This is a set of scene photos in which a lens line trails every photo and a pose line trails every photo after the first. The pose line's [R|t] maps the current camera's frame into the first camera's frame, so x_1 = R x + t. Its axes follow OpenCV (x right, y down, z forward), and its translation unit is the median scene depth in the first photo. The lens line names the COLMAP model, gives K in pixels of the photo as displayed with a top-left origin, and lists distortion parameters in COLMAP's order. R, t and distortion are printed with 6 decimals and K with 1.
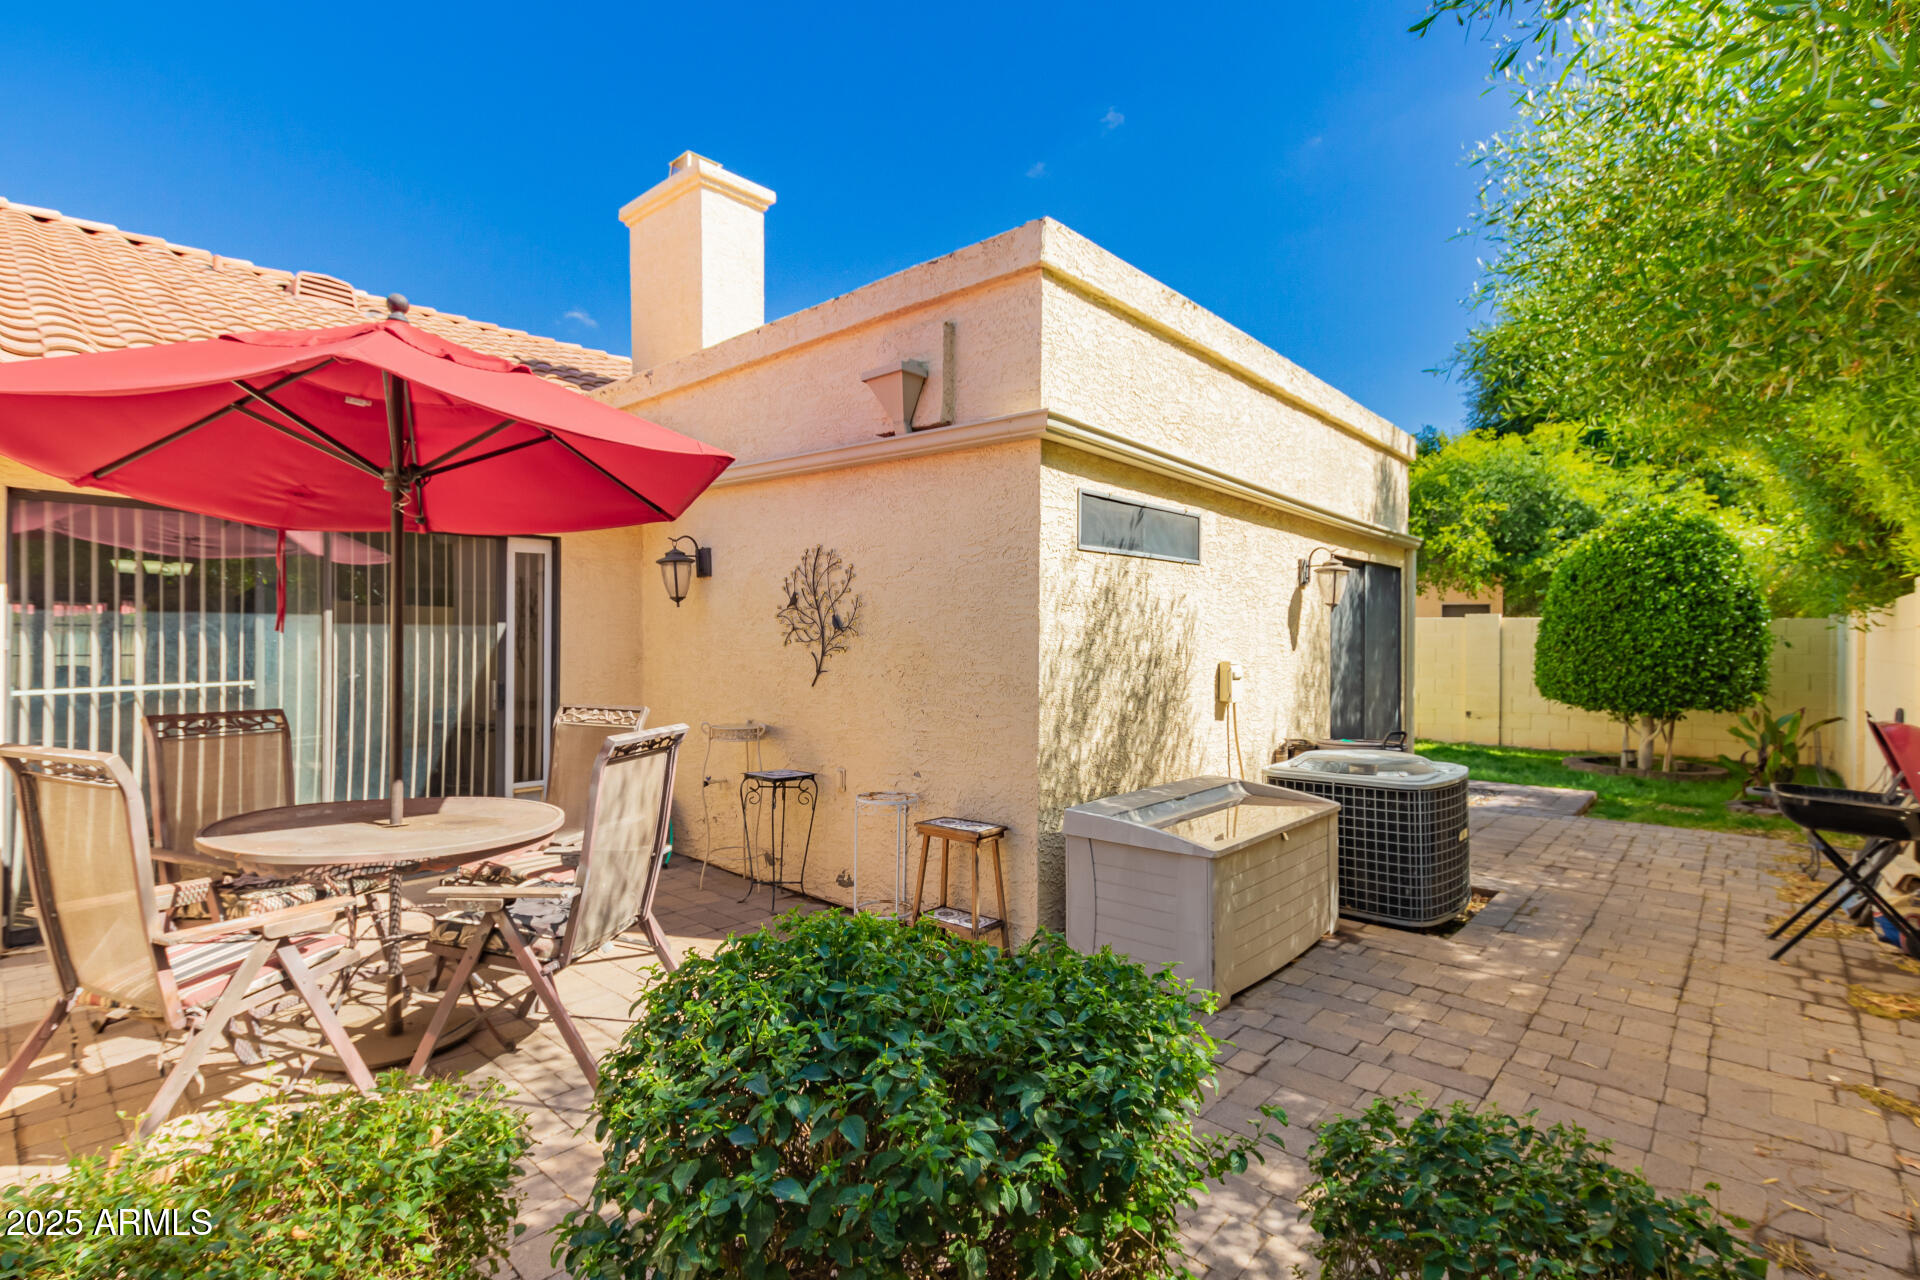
lens RADIAL K [[909.5, 0, 921.2], [0, 909.5, 642.2], [0, 0, 1]] dist [0.000431, 0.000003]
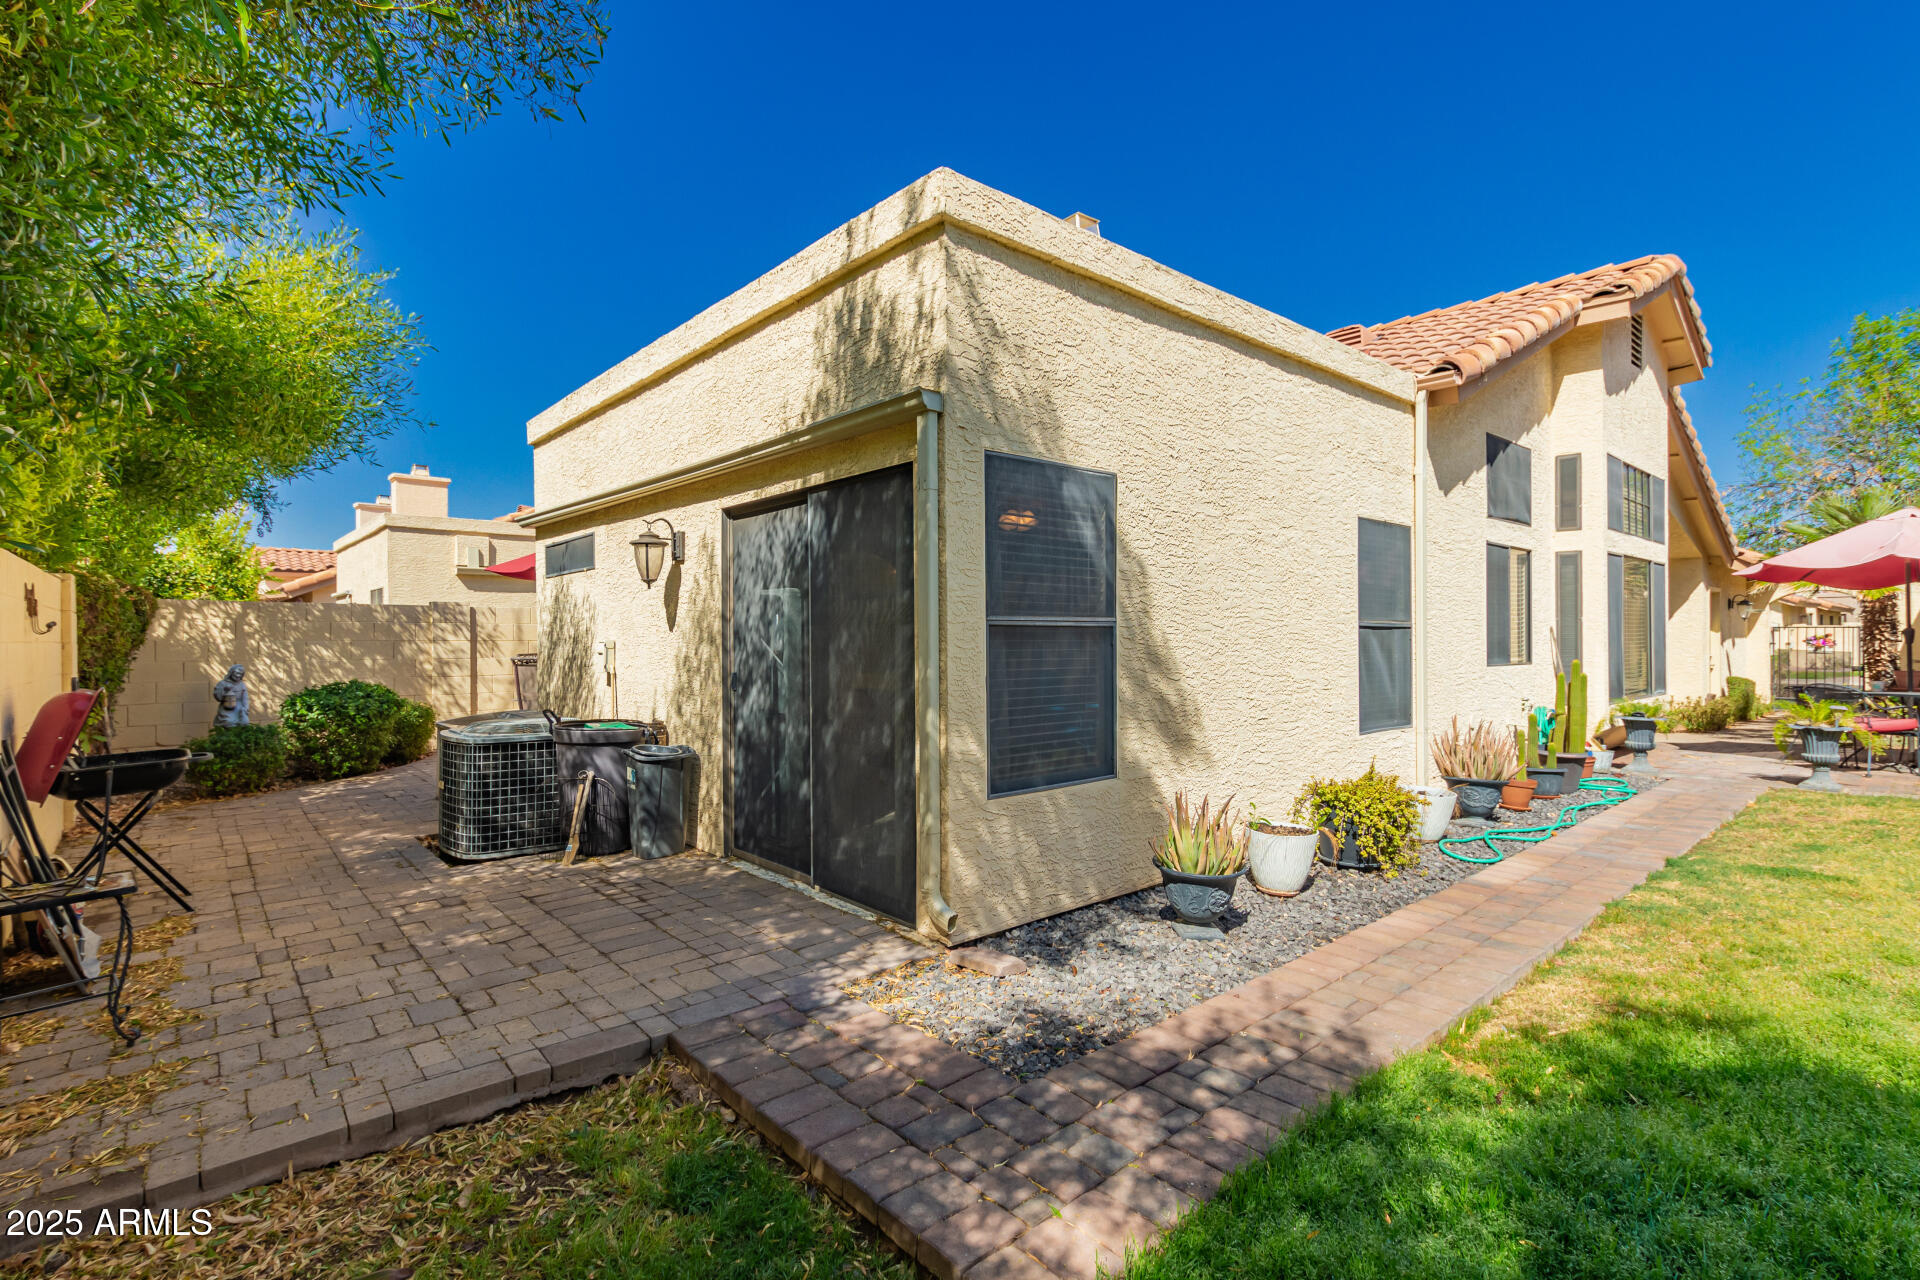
lens RADIAL K [[886.4, 0, 969.1], [0, 886.4, 626.4], [0, 0, 1]] dist [0.014628, -0.006355]
pose [[-0.108032, -0.014368, -0.994044, 1.691638], [0.009380, 0.999836, -0.015472, 0.027816], [0.994103, -0.010996, -0.107879, 1.824714]]
